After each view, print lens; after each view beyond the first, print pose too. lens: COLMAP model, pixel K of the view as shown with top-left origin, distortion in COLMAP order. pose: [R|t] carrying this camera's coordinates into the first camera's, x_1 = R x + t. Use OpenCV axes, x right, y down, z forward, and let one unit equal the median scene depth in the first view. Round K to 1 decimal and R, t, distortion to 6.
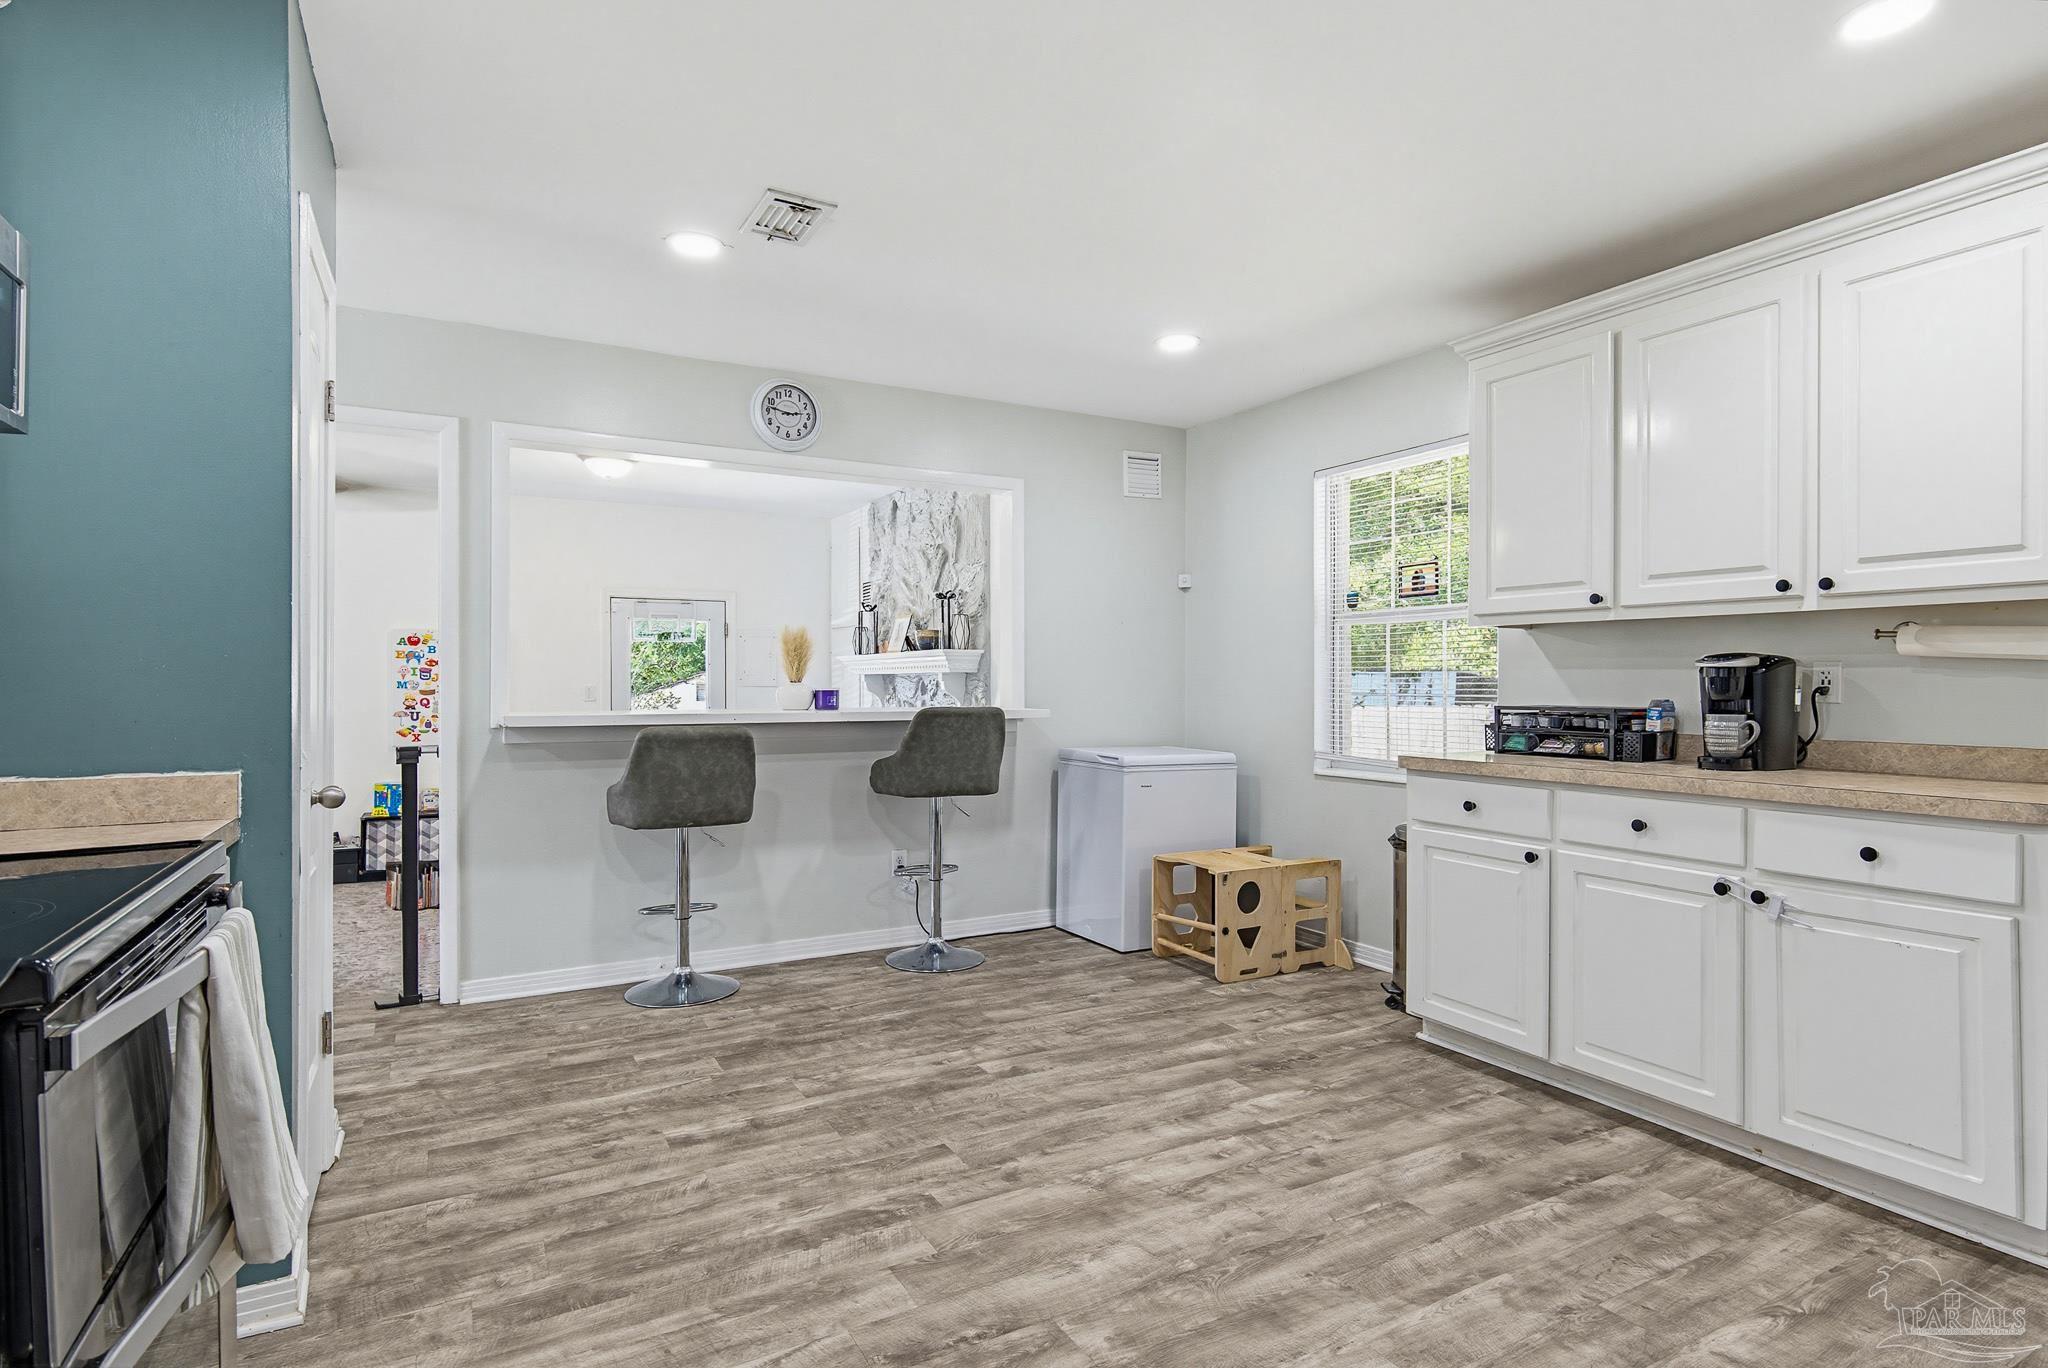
lens RADIAL K [[1053.4, 0, 1026.0], [0, 1053.4, 684.0], [0, 0, 1]] dist [-0.003273, -0.000190]
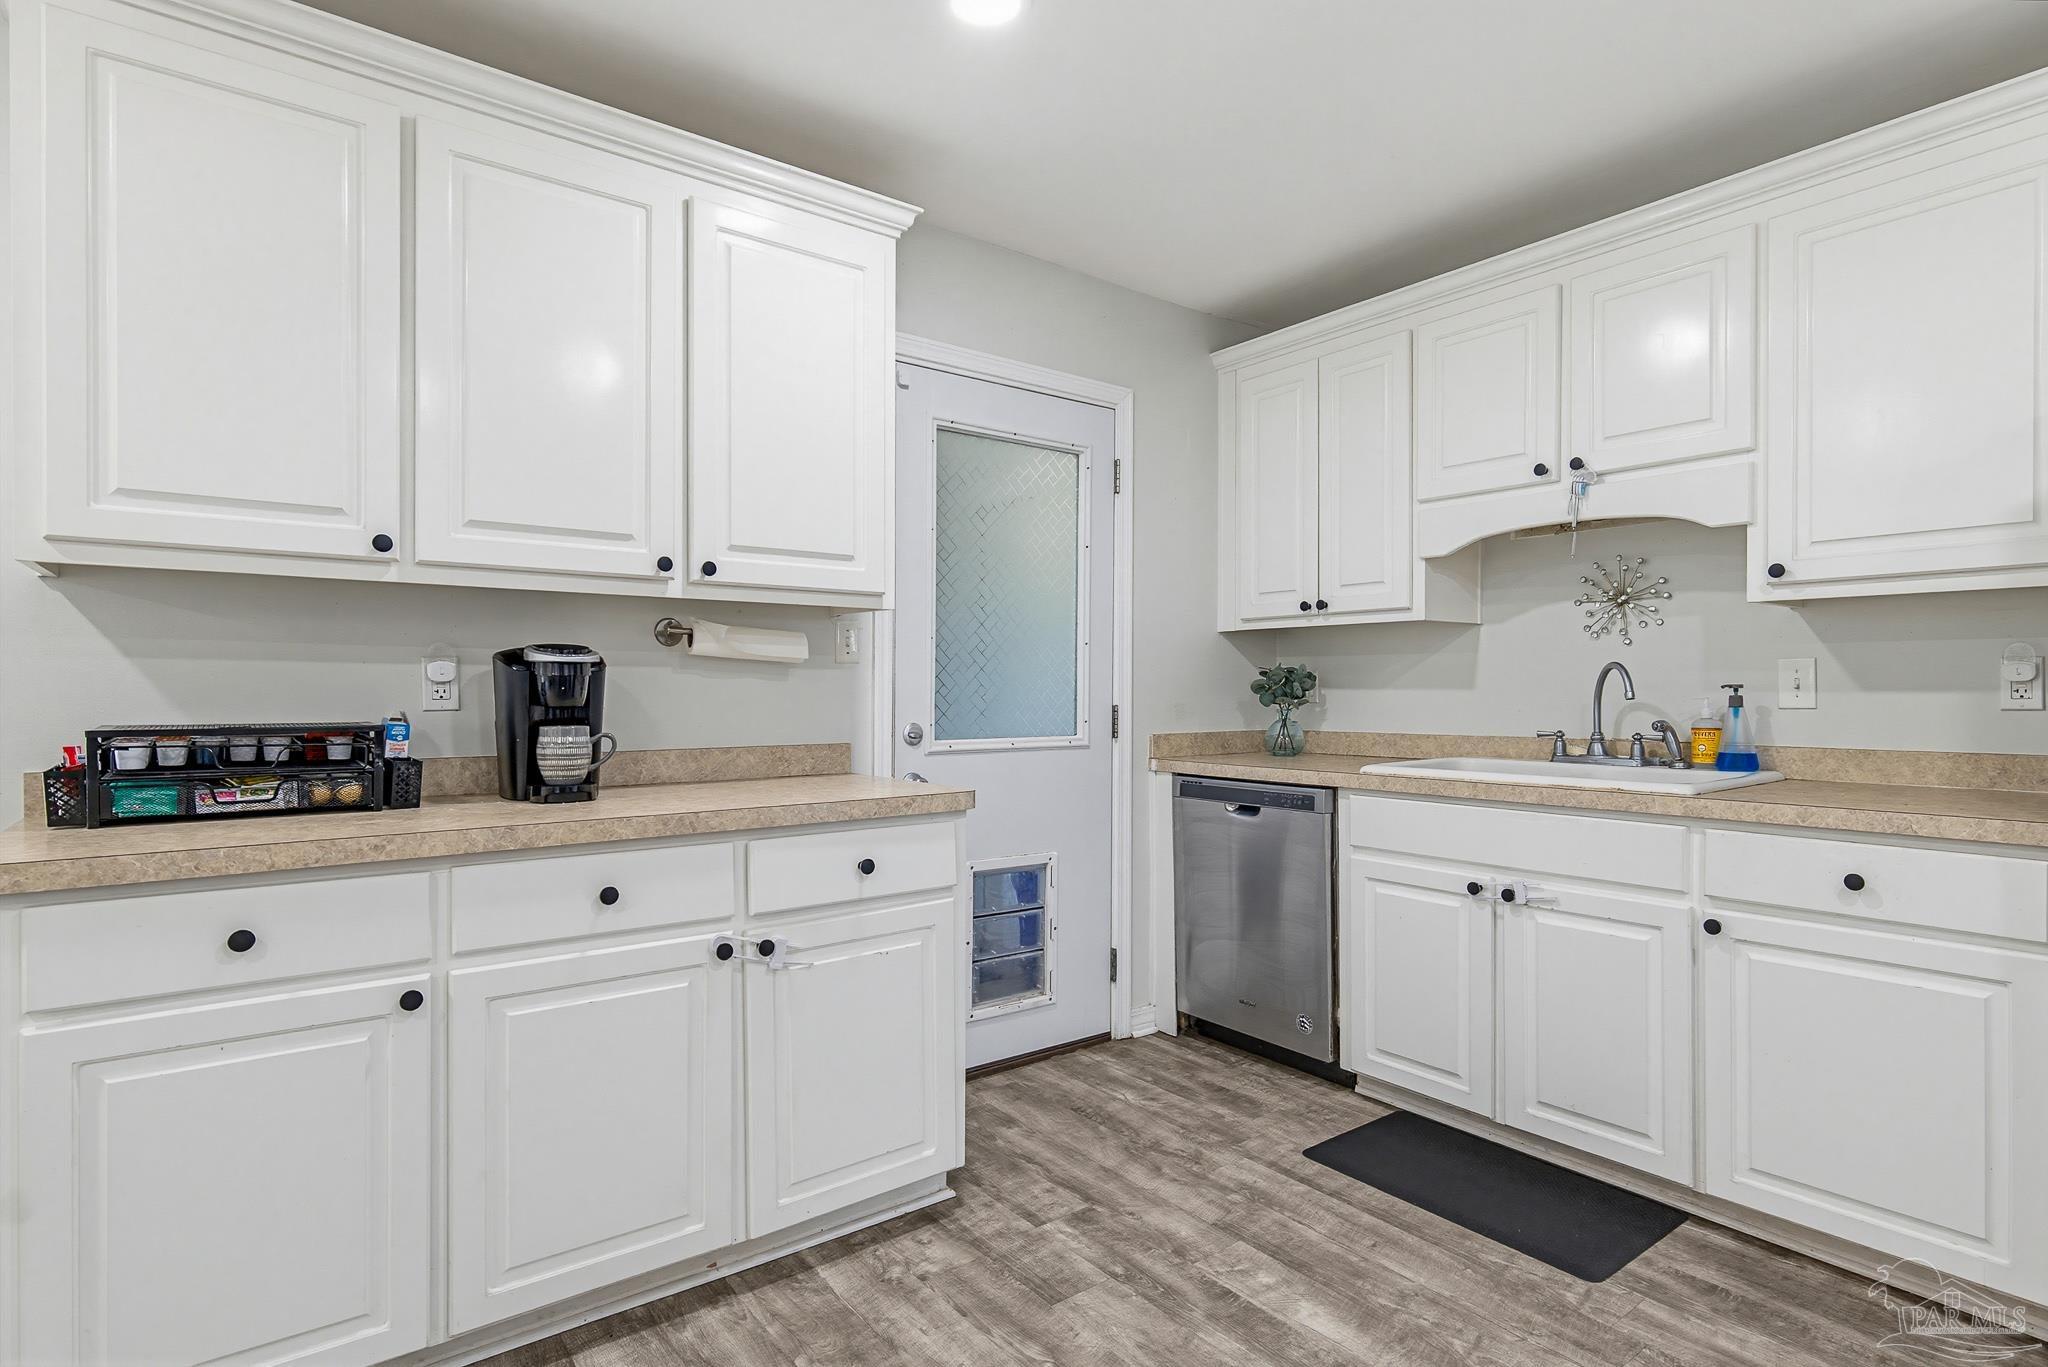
lens RADIAL K [[1053.4, 0, 1026.0], [0, 1053.4, 693.6], [0, 0, 1]] dist [-0.003273, -0.000190]
pose [[-0.161145, -0.006096, 0.986912, -0.119302], [0.001049, 0.999979, 0.006348, 0.001542], [-0.986930, 0.002059, -0.161135, 0.809480]]
